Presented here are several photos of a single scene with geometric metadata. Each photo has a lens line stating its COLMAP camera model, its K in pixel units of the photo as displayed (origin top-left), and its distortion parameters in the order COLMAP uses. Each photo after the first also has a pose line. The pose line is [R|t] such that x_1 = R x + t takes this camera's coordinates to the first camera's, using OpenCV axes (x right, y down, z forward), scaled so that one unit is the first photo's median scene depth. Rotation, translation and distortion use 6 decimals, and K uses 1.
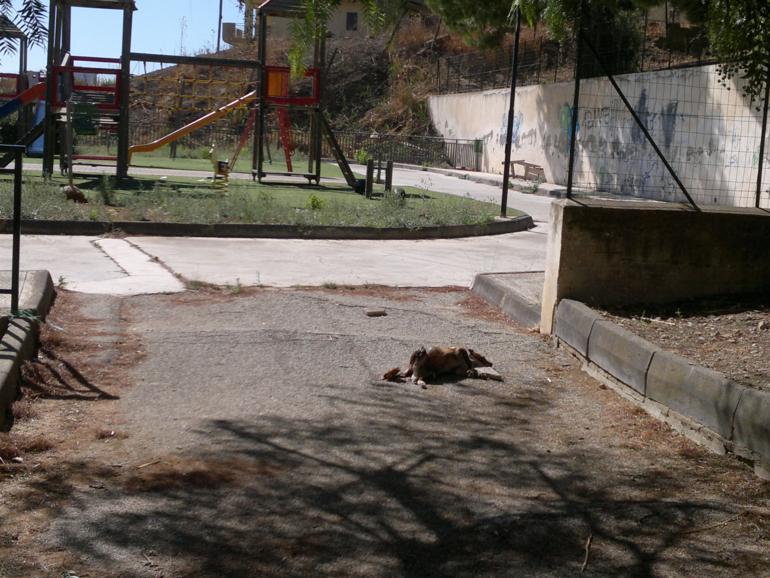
lens RADIAL K [[1285.0, 0, 385.0], [0, 1285.0, 289.0], [0, 0, 1]] dist [0.149508, -0.165403]
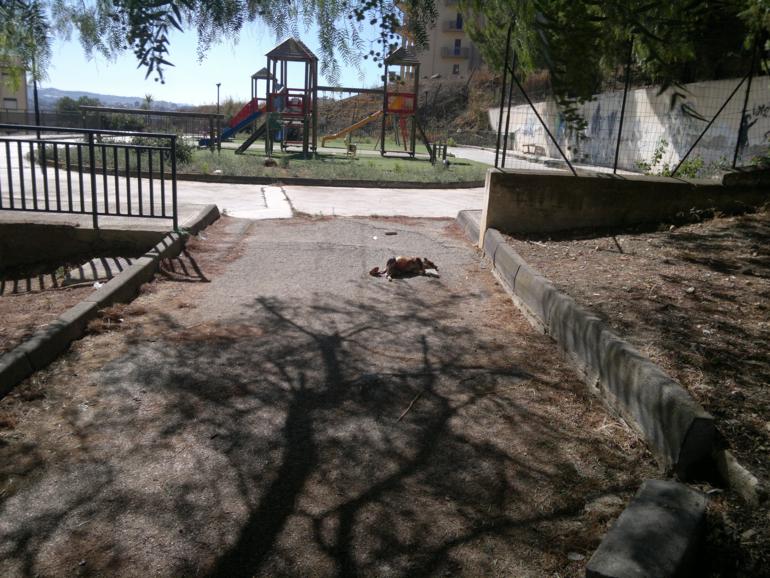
lens RADIAL K [[639.4, 0, 385.0], [0, 639.4, 289.0], [0, 0, 1]] dist [0.113773, -0.004230]
pose [[0.990775, 0.034136, -0.131150, 0.095618], [-0.017984, 0.992315, 0.122422, -0.011482], [0.134321, -0.118934, 0.983775, 0.115537]]
